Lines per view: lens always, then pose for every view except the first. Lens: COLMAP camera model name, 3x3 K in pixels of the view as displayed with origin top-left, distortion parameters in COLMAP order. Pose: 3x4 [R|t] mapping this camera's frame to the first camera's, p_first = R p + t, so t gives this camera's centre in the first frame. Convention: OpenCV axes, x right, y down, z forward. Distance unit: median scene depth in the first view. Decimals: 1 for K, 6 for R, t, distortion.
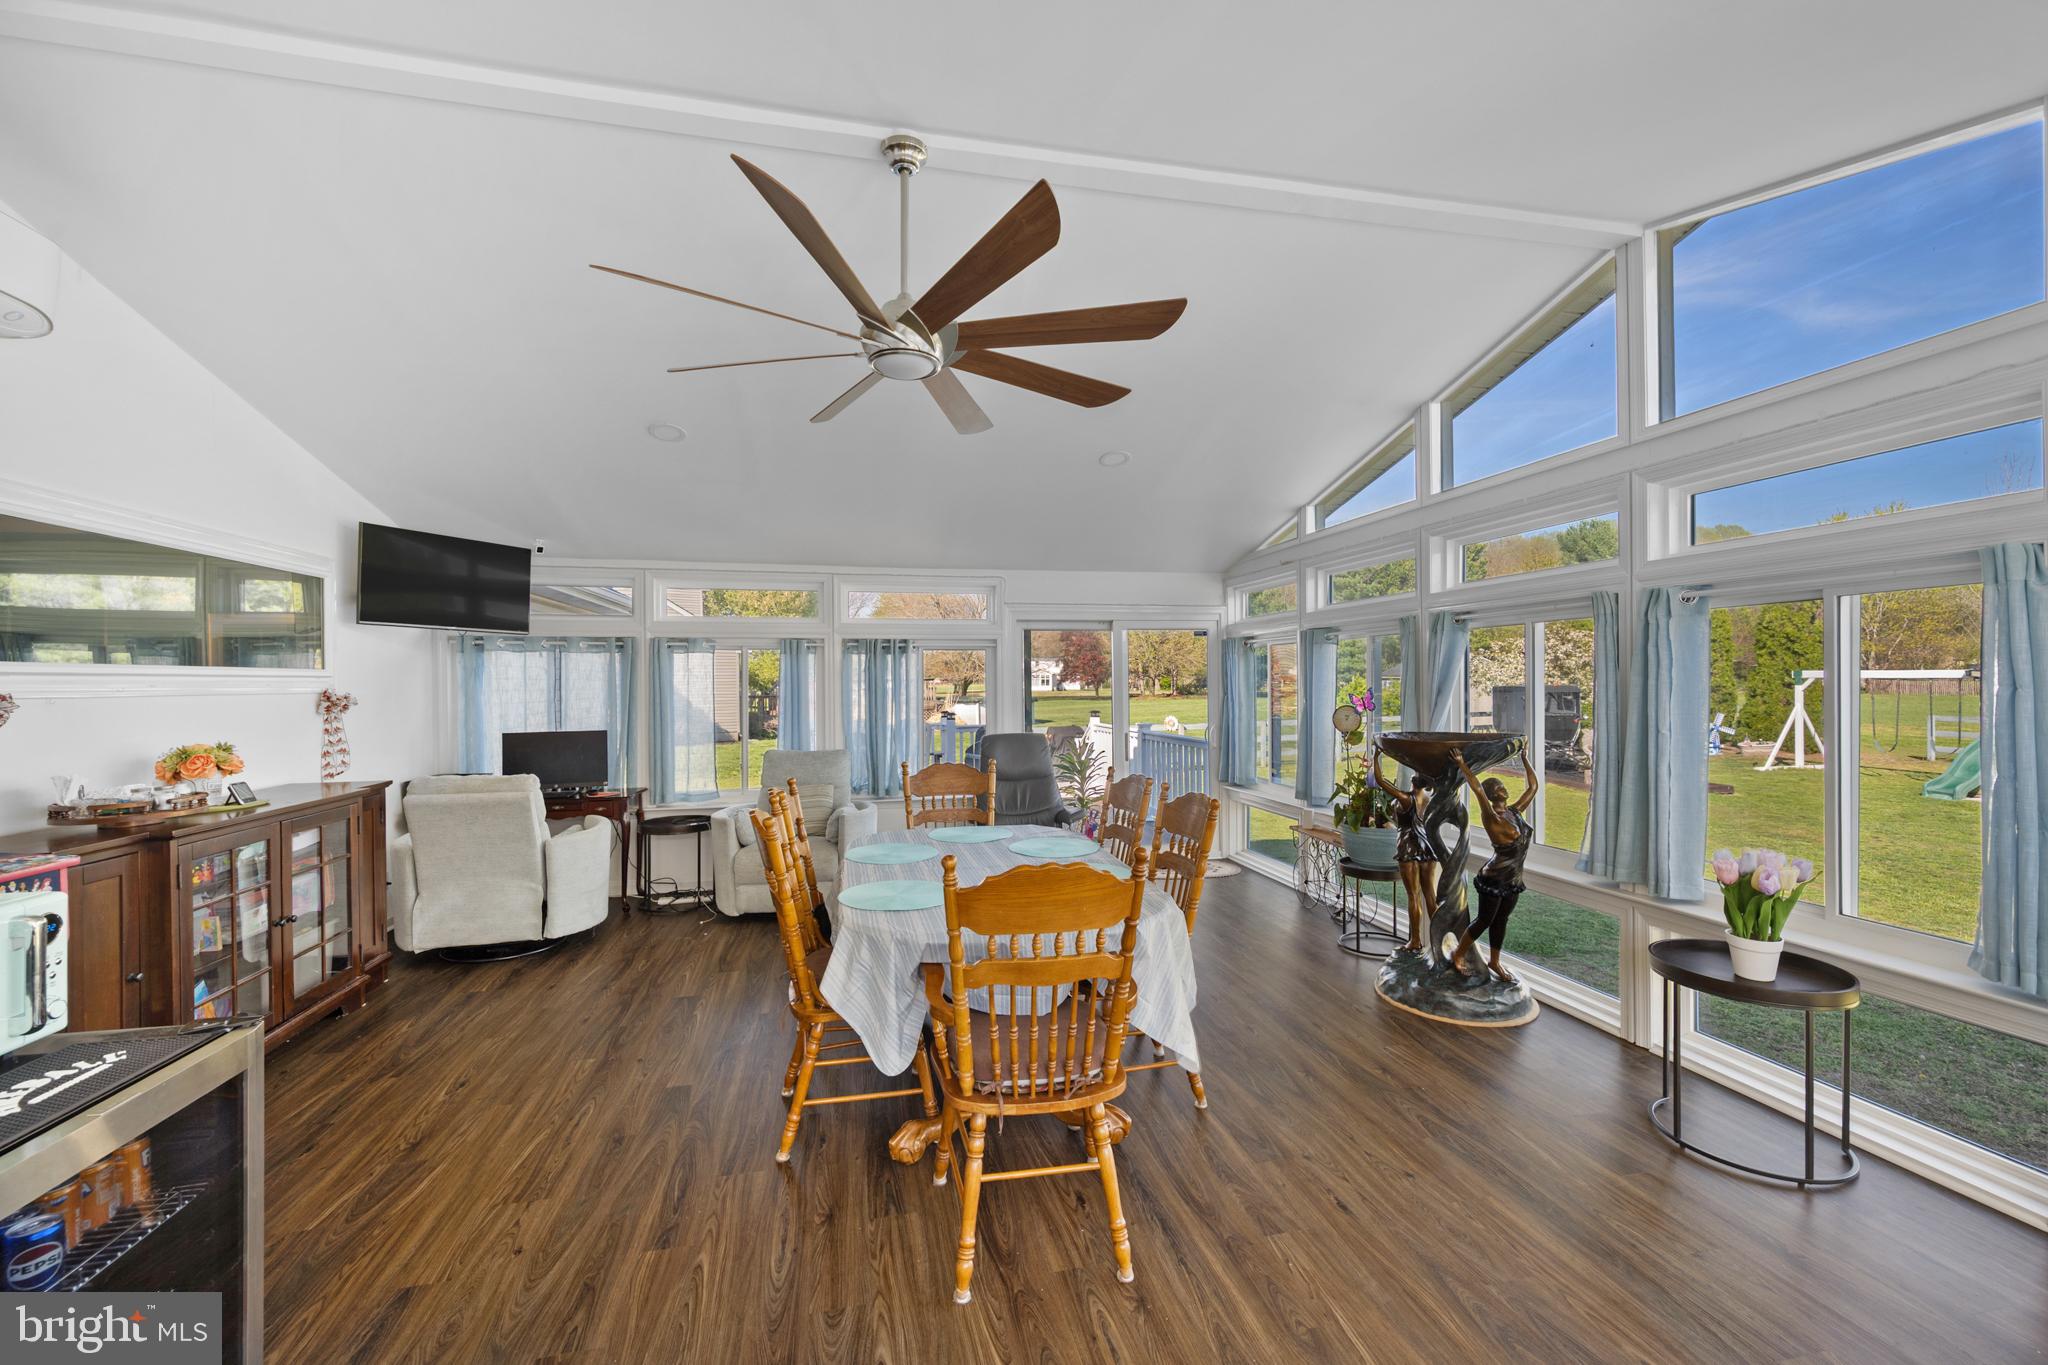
lens RADIAL K [[810.3, 0, 1024.0], [0, 810.3, 682.5], [0, 0, 1]] dist [-0.001113, 0.000002]
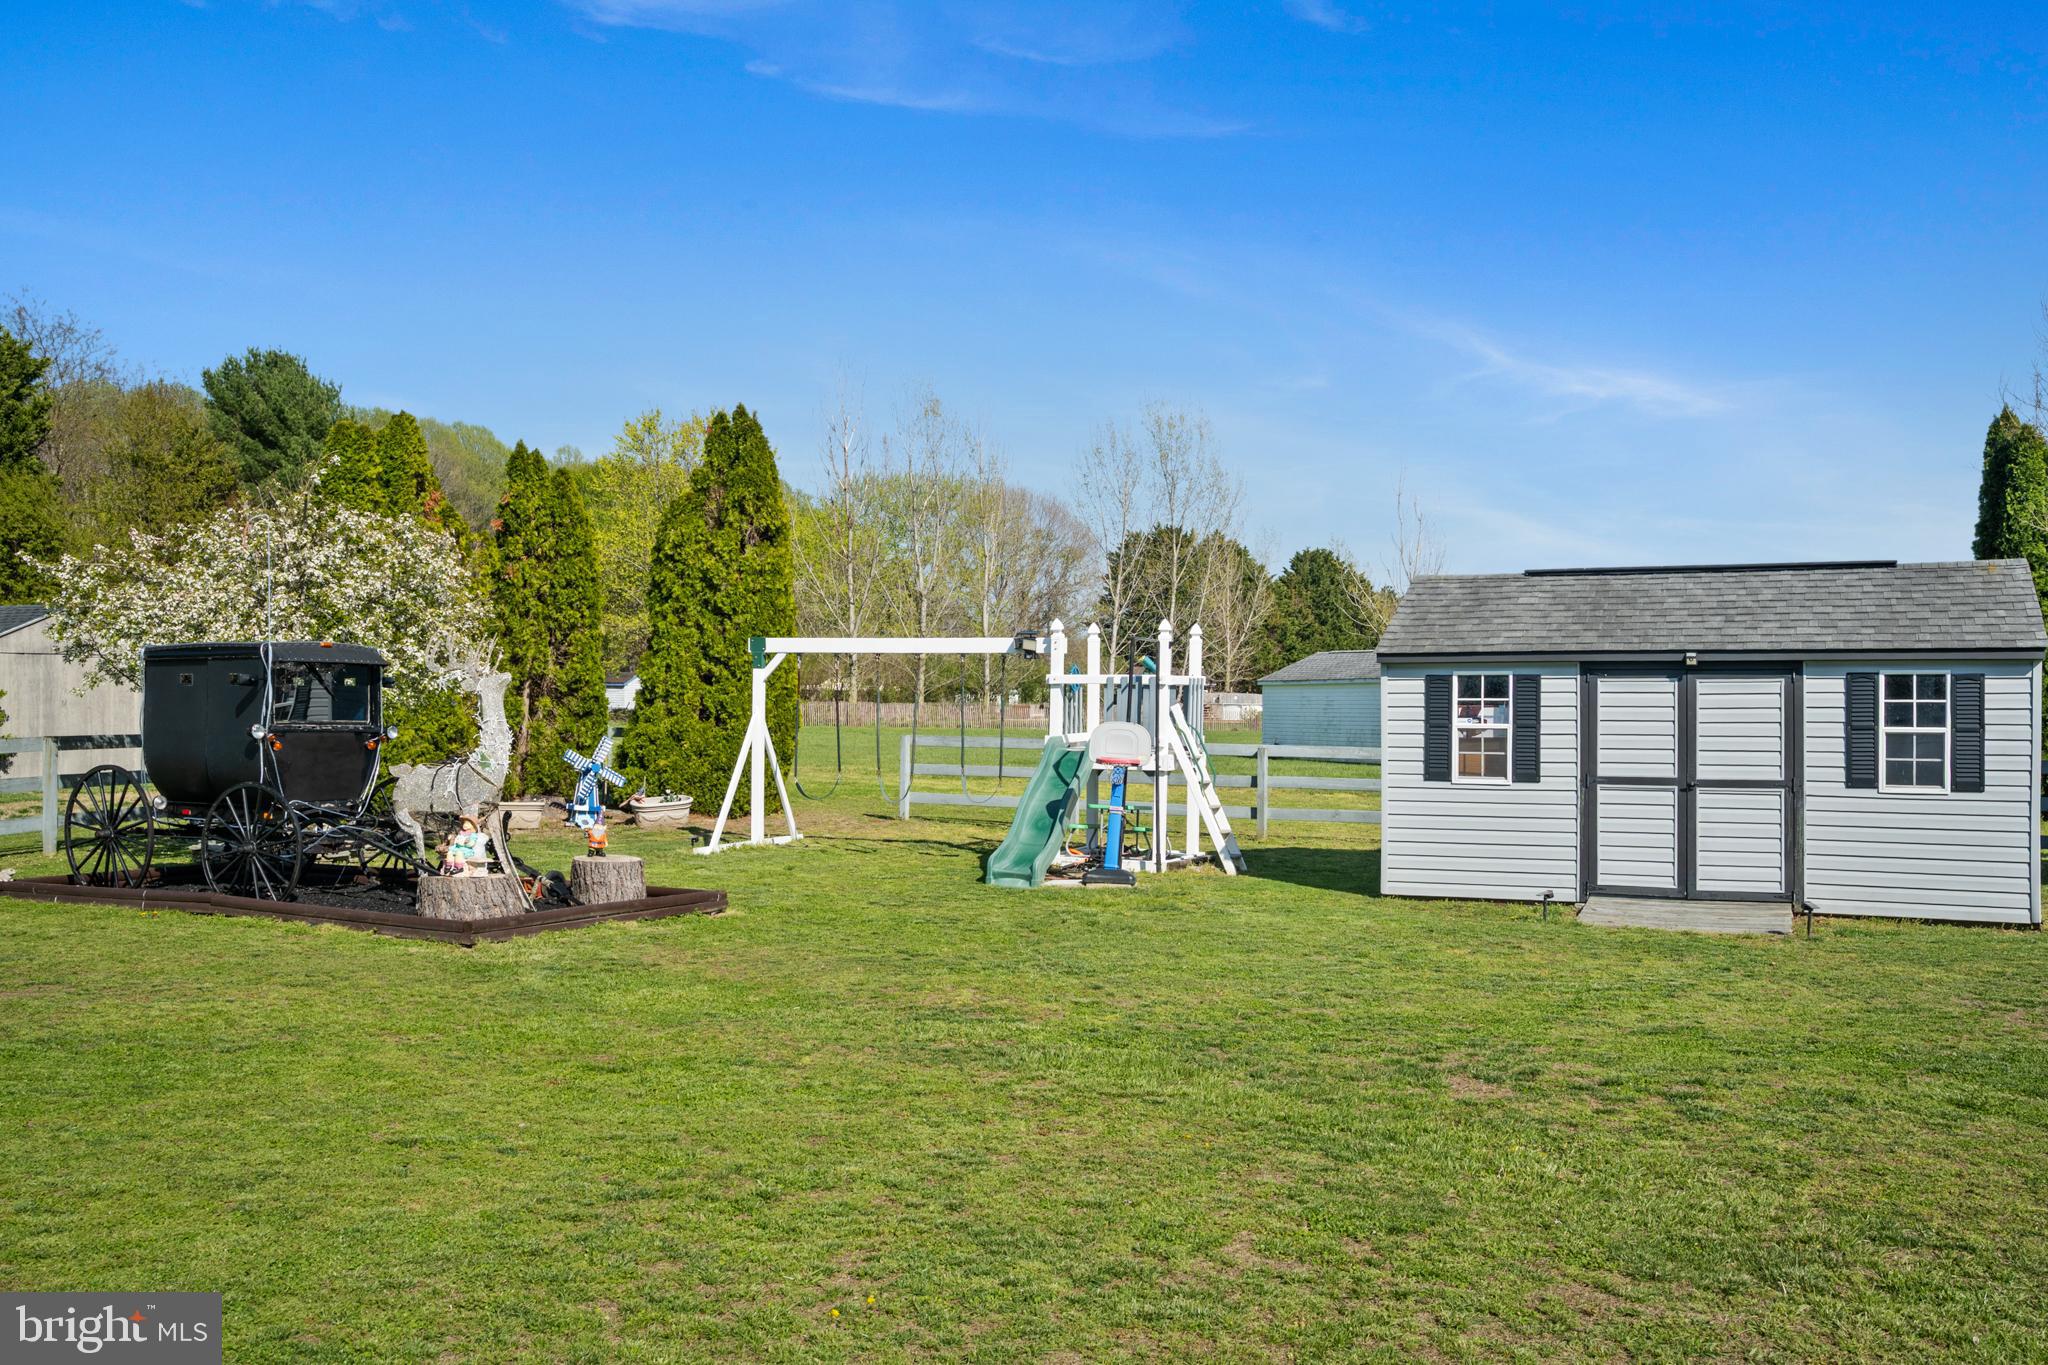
lens RADIAL K [[1840.3, 0, 1024.0], [0, 1840.3, 682.5], [0, 0, 1]] dist [0.007569, 0.007549]
pose [[0.530787, 0.022672, 0.847202, 0.132787], [-0.010798, 0.999742, -0.019989, 0.030770], [-0.847436, 0.001462, 0.530895, 0.299327]]
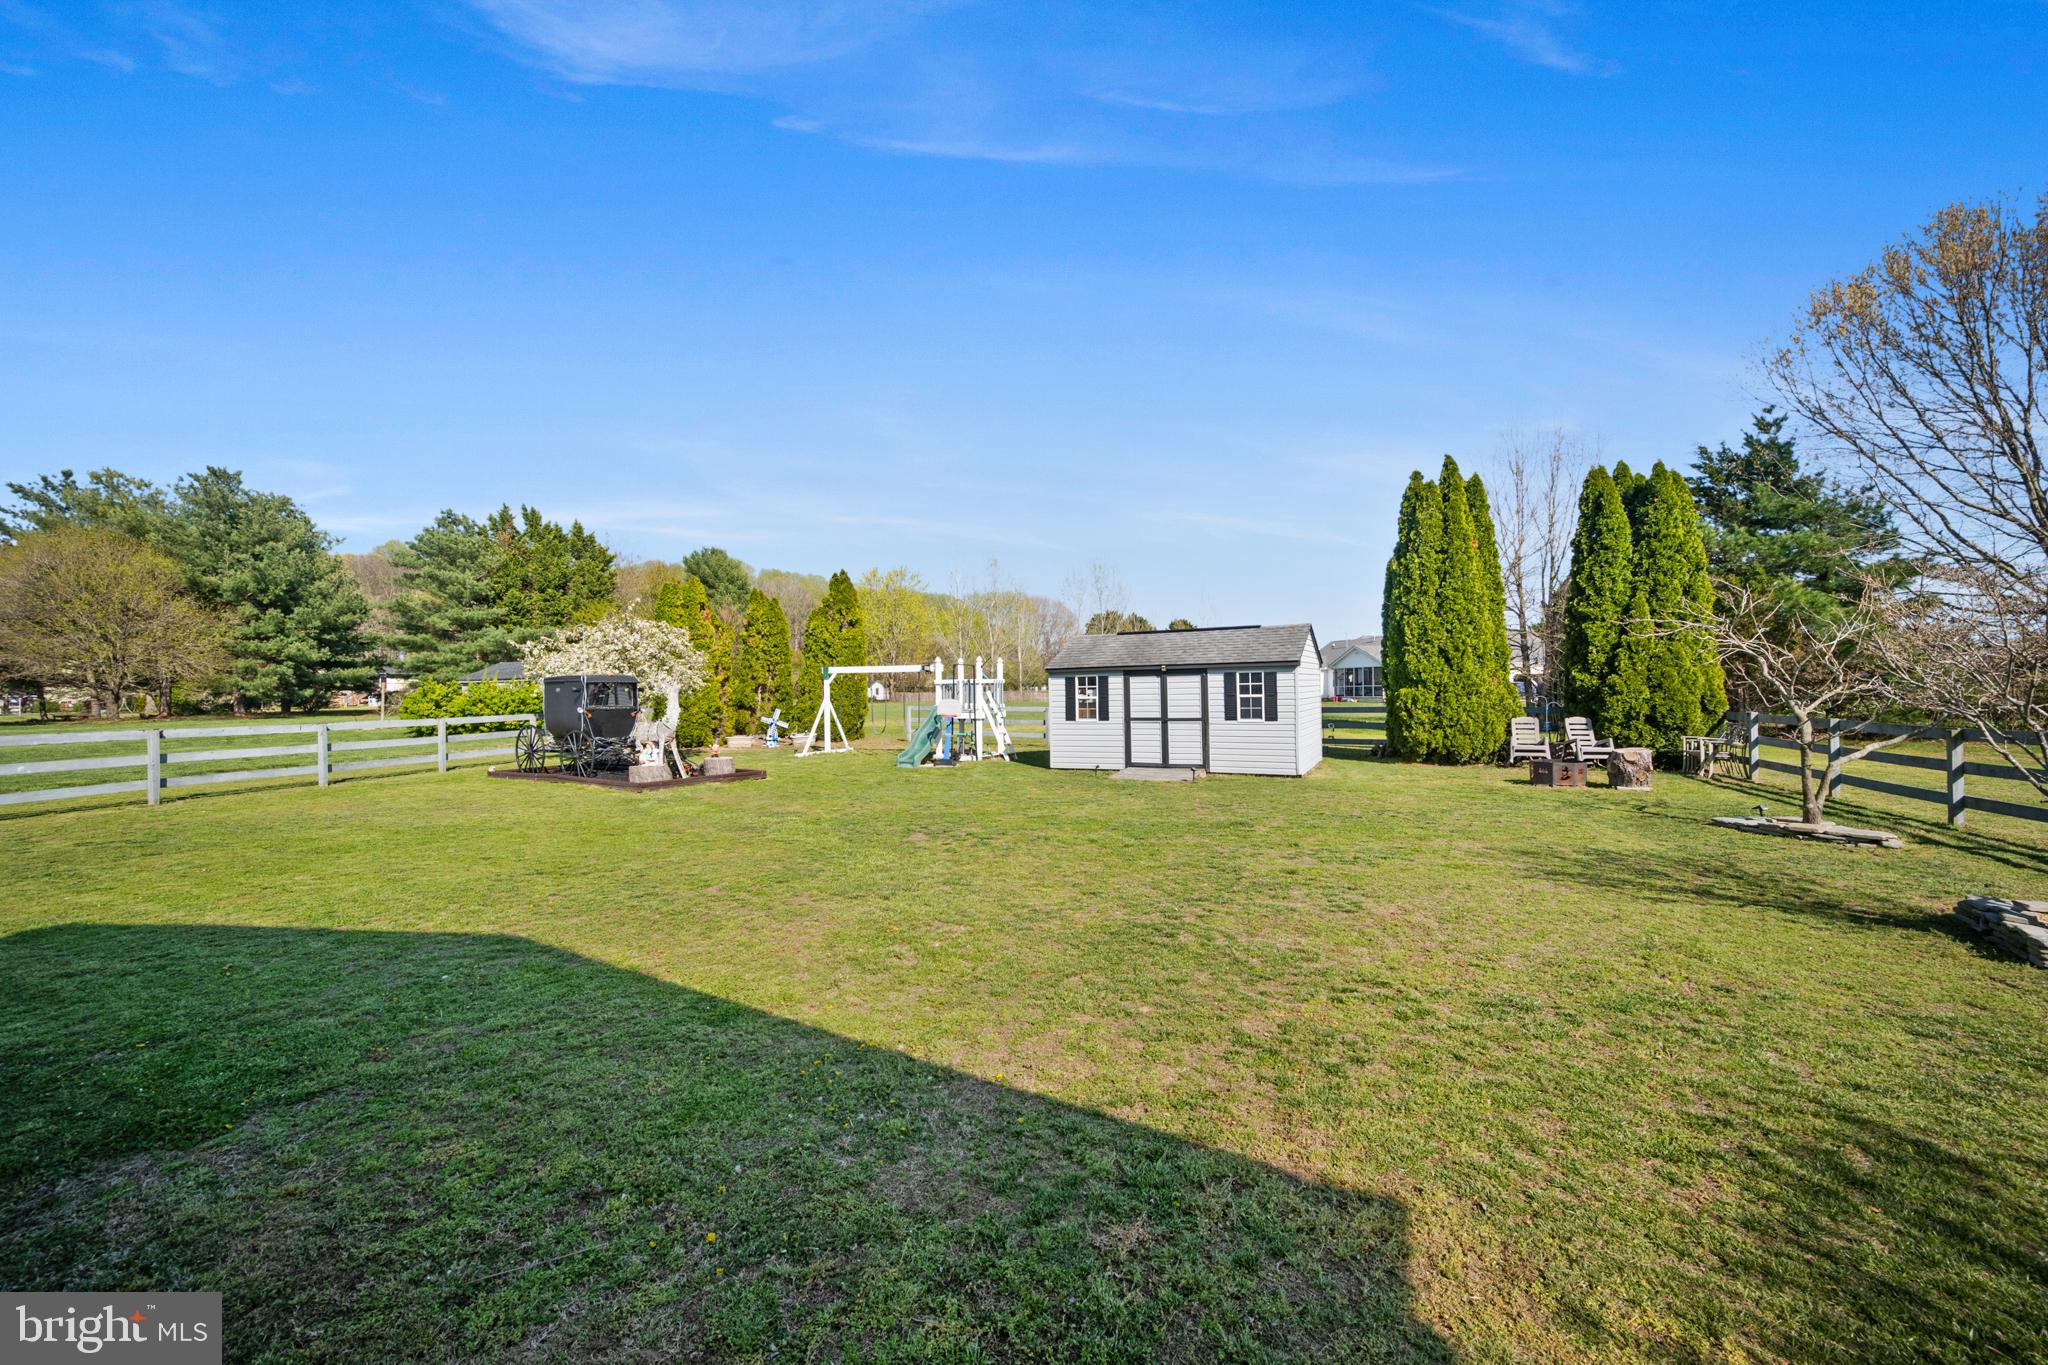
lens RADIAL K [[810.3, 0, 1024.0], [0, 810.3, 682.5], [0, 0, 1]] dist [-0.001113, 0.000002]
pose [[0.570520, 0.009696, 0.821227, 0.177265], [0.010174, 0.999770, -0.018872, 0.030953], [-0.821221, 0.019122, 0.570290, 0.120379]]
